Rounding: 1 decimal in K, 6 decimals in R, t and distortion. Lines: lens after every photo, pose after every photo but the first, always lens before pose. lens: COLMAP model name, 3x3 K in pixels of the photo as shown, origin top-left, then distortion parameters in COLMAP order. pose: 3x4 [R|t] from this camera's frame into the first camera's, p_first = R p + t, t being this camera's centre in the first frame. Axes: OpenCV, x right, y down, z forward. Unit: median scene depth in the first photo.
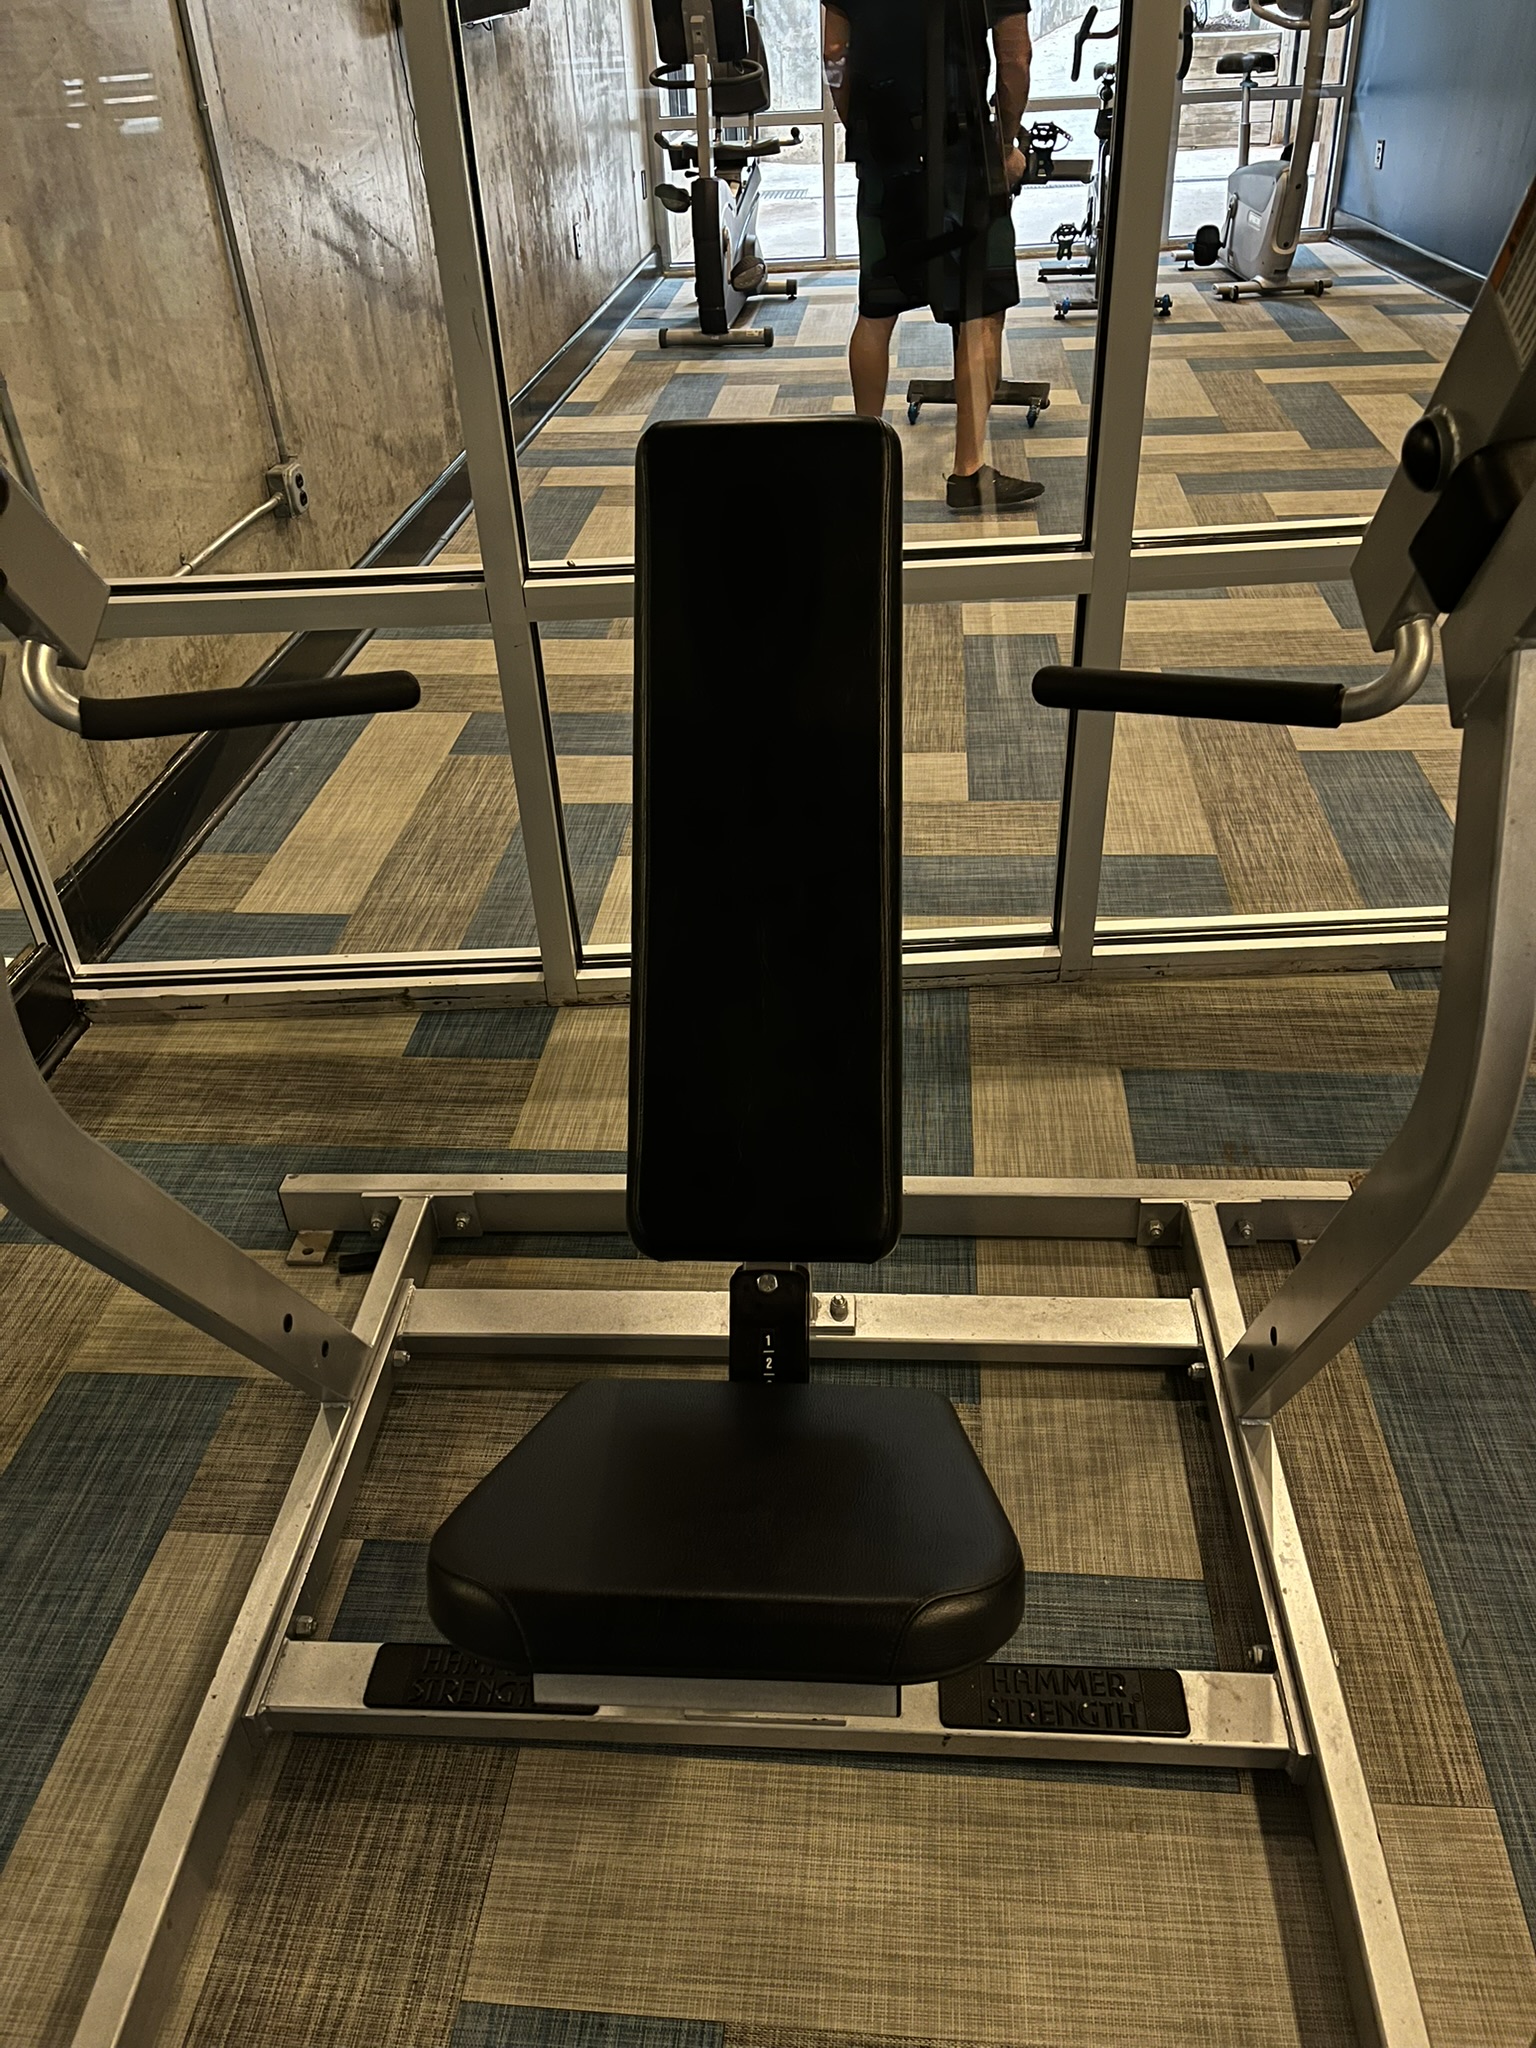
lens RADIAL K [[1565.8, 0, 758.6], [0, 1565.8, 1021.6], [0, 0, 1]] dist [0.070919, -0.085423]
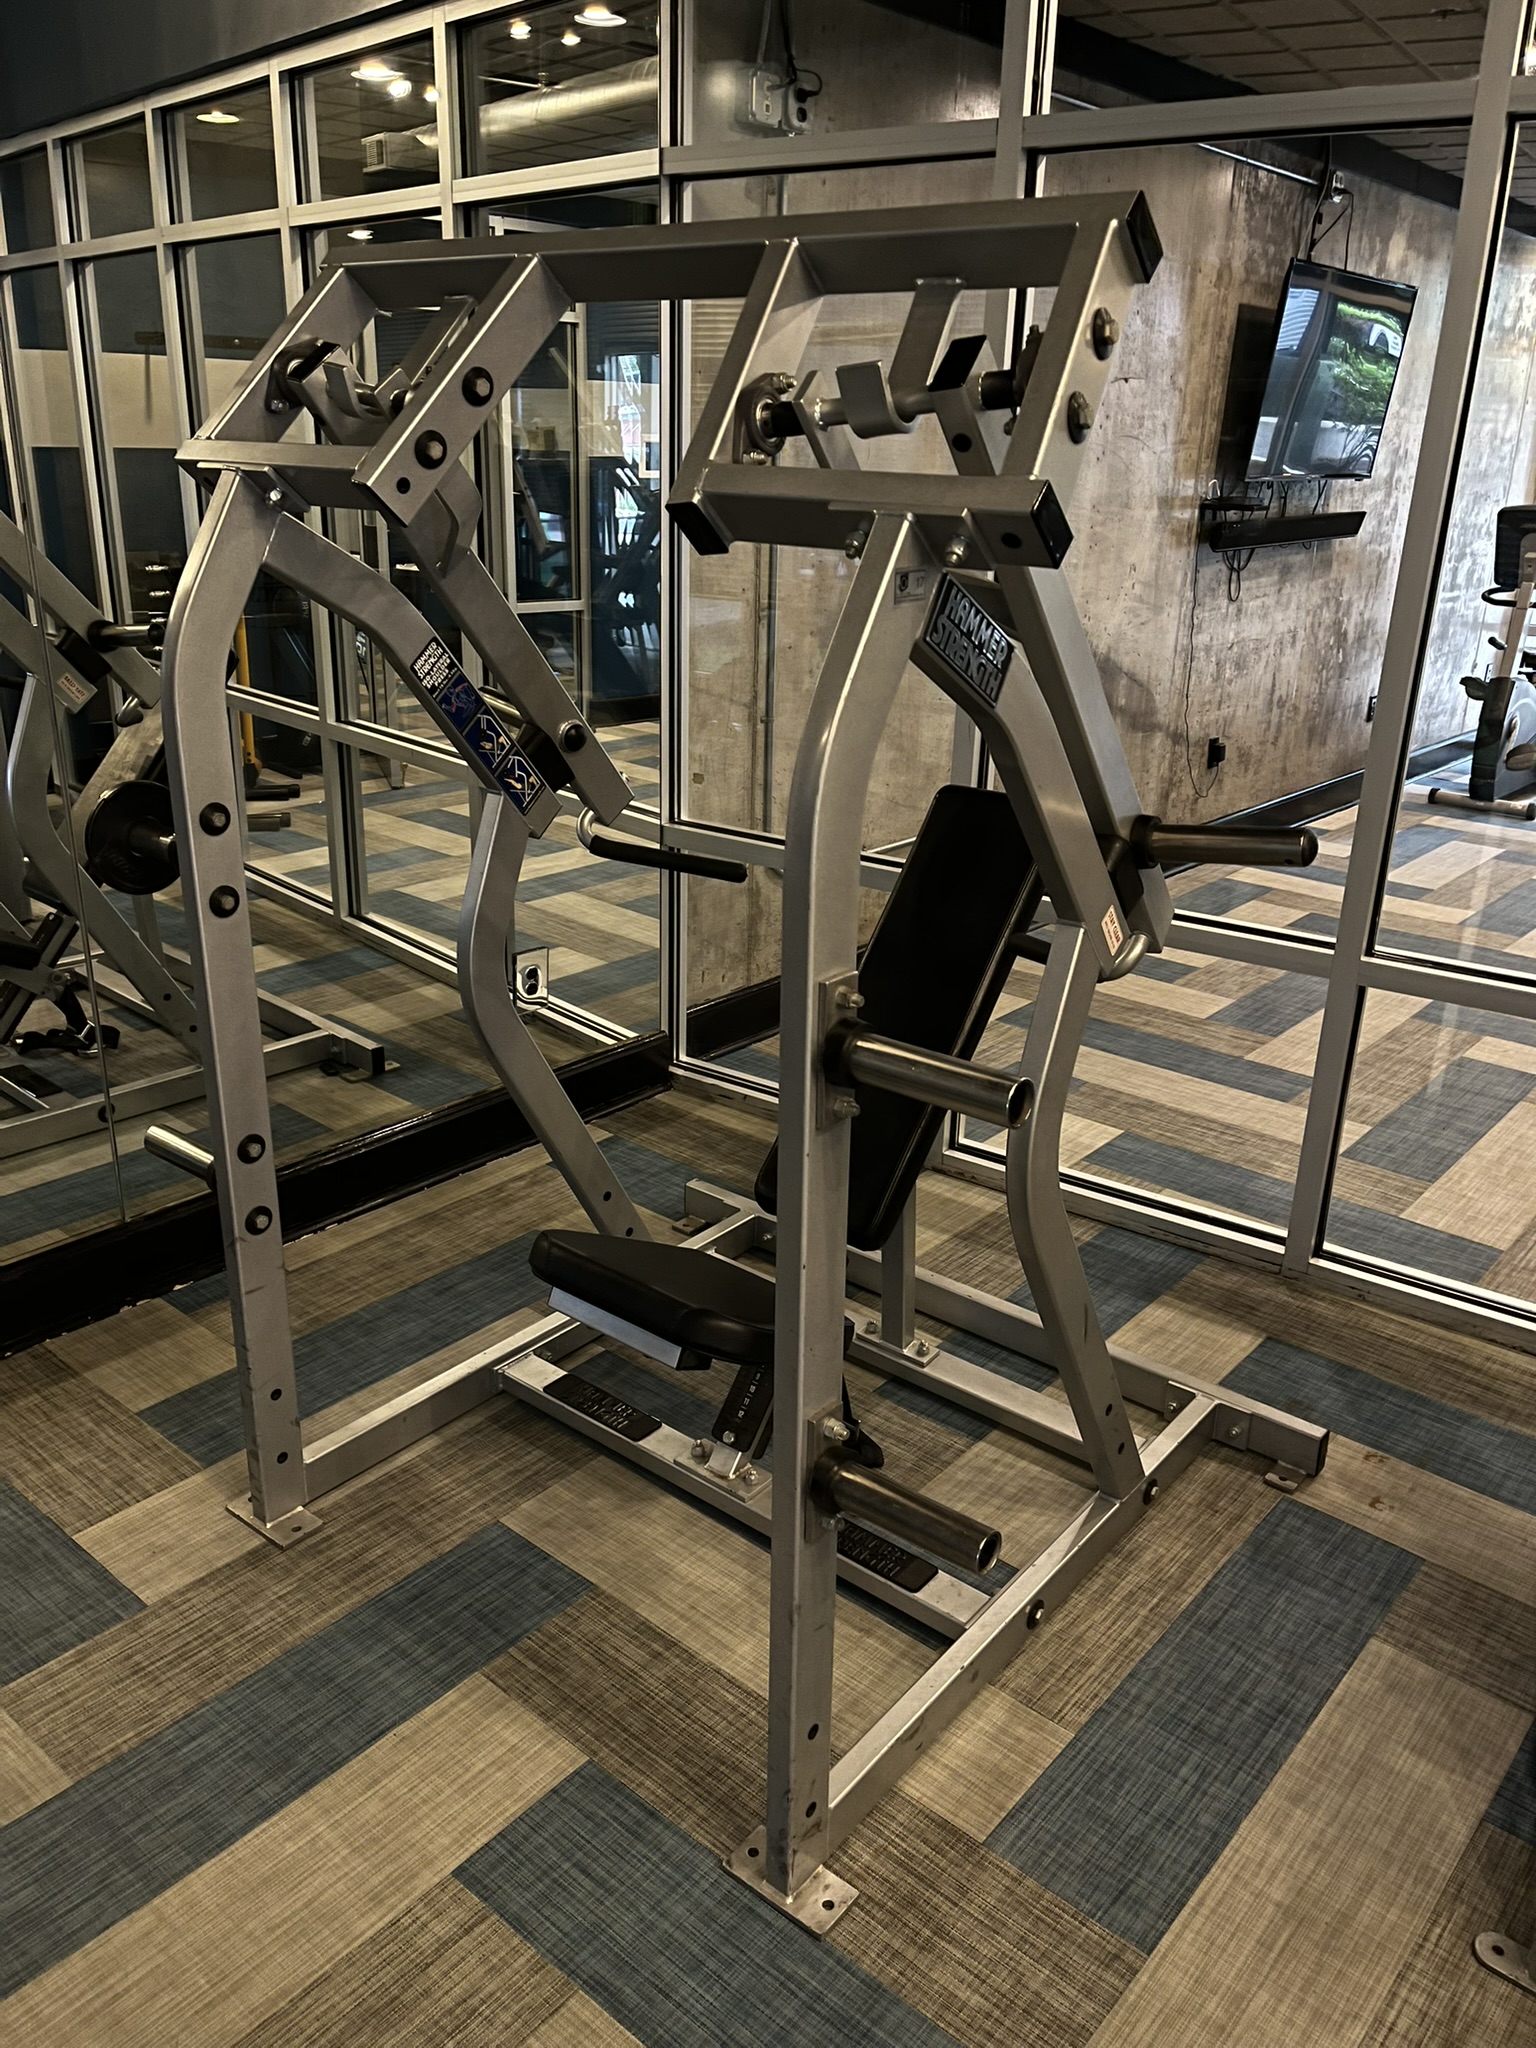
lens RADIAL K [[1565.8, 0, 773.0], [0, 1565.8, 1026.9], [0, 0, 1]] dist [0.070919, -0.085423]
pose [[0.815092, 0.265040, -0.515150, 0.461559], [-0.377104, 0.917766, -0.124489, 0.103493], [0.439793, 0.295735, 0.848011, -0.314024]]
